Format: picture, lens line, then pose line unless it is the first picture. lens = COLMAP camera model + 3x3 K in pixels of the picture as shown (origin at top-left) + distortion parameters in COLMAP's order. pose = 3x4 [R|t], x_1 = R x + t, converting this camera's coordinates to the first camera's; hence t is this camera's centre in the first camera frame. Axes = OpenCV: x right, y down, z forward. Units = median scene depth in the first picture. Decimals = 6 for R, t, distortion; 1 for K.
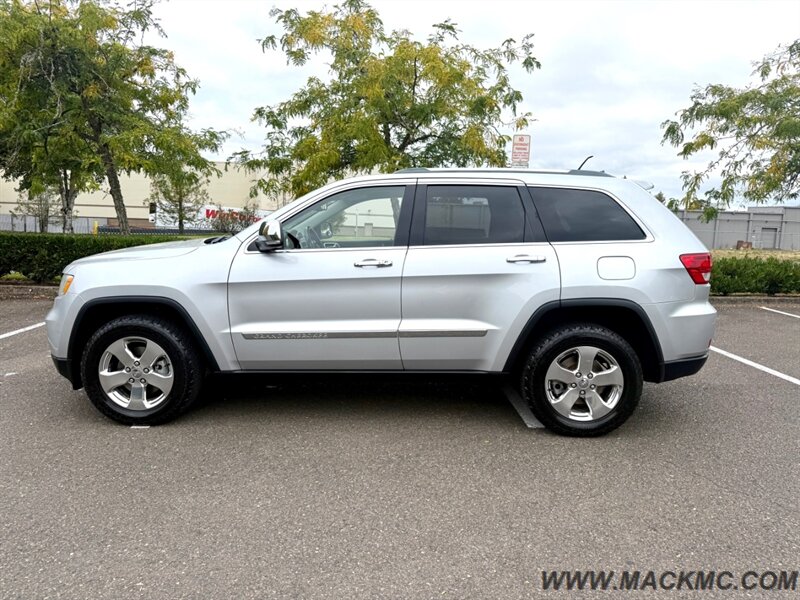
lens RADIAL K [[575.2, 0, 406.5], [0, 575.2, 299.6], [0, 0, 1]] dist [-0.004976, -0.000973]
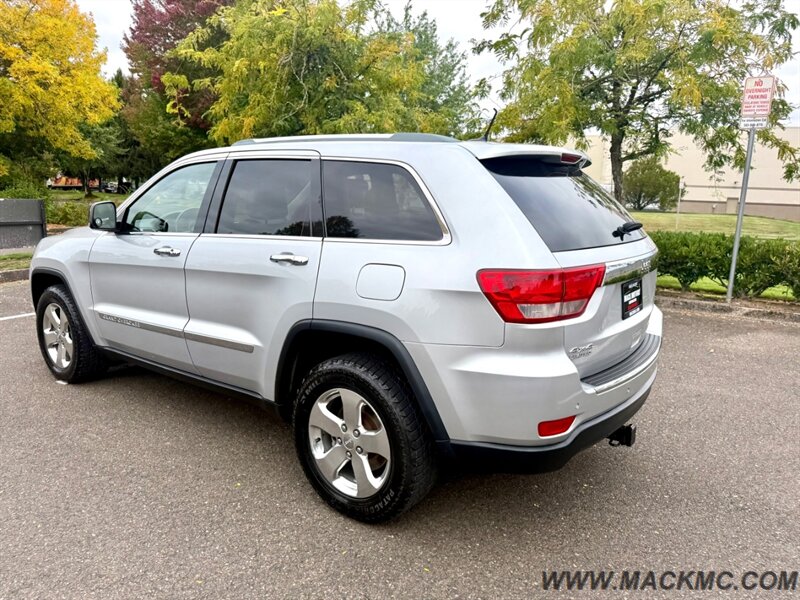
lens RADIAL K [[574.2, 0, 406.5], [0, 574.2, 296.5], [0, 0, 1]] dist [0.001111, -0.005676]
pose [[0.802246, 0.104714, -0.587738, 0.286219], [-0.081282, 0.994488, 0.066234, -0.030897], [0.591434, -0.005363, 0.806335, 0.182739]]
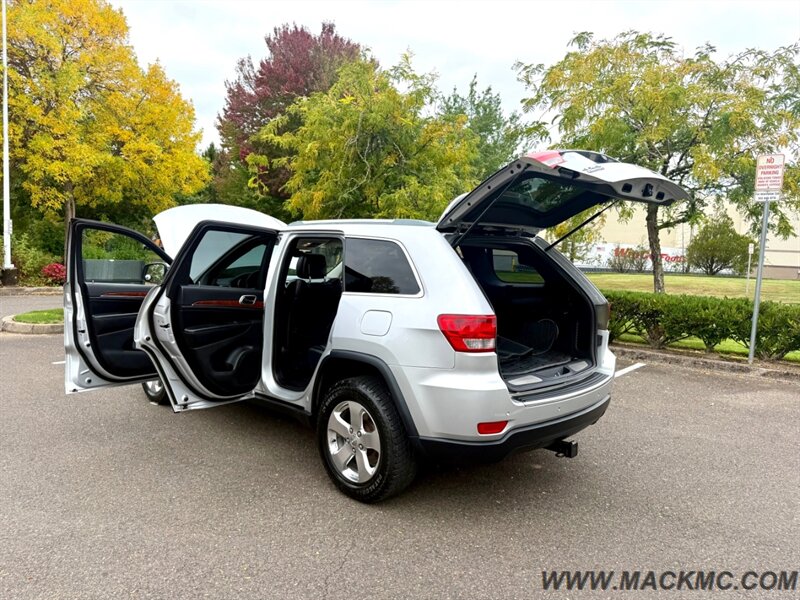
lens RADIAL K [[564.1, 0, 397.1], [0, 564.1, 299.2], [0, 0, 1]] dist [0.032081, -0.040487]
pose [[0.716828, 0.057360, -0.694886, 0.378791], [-0.101793, 0.994542, -0.022911, -0.028218], [0.689779, 0.087157, 0.718754, 0.134298]]
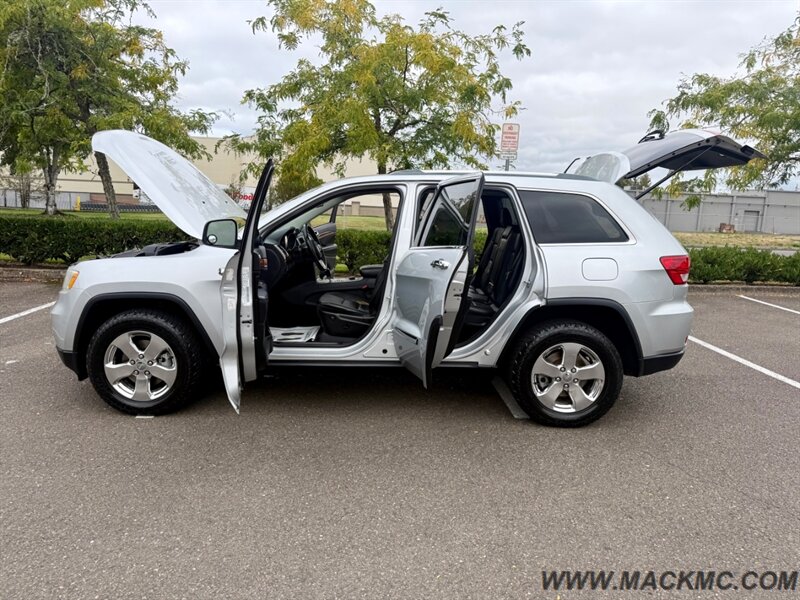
lens RADIAL K [[574.2, 0, 406.5], [0, 574.2, 296.5], [0, 0, 1]] dist [0.001111, -0.005676]
pose [[0.999655, 0.008612, 0.024805, -0.006180], [-0.009424, 0.999417, 0.032830, -0.013443], [-0.024507, -0.033053, 0.999153, -0.017260]]
